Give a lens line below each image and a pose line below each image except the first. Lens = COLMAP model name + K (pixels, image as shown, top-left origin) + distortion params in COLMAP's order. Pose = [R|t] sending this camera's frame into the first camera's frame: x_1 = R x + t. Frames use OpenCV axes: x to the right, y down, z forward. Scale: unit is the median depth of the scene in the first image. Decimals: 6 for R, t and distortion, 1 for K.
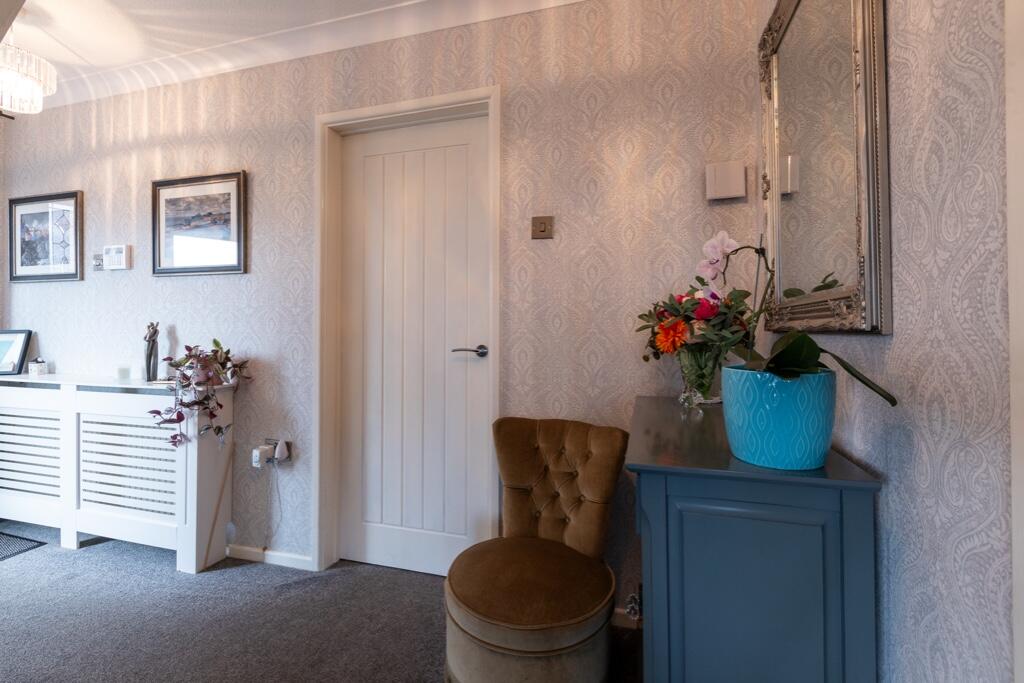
lens RADIAL K [[482.7, 0, 501.3], [0, 482.7, 326.9], [0, 0, 1]] dist [0.013080, -0.000298]
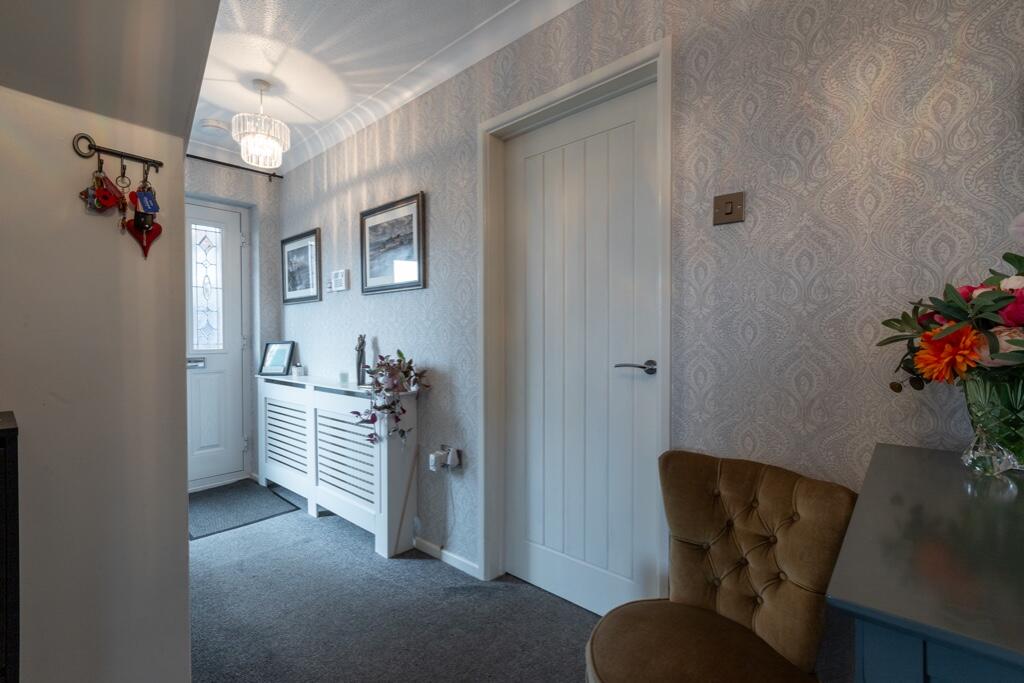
lens RADIAL K [[455.3, 0, 508.8], [0, 455.3, 346.4], [0, 0, 1]] dist [0.012472, -0.003978]
pose [[0.909181, 0.006621, -0.416348, 0.062645], [0.001089, 0.999832, 0.018278, -0.001113], [0.416399, -0.017071, 0.909021, 0.170284]]
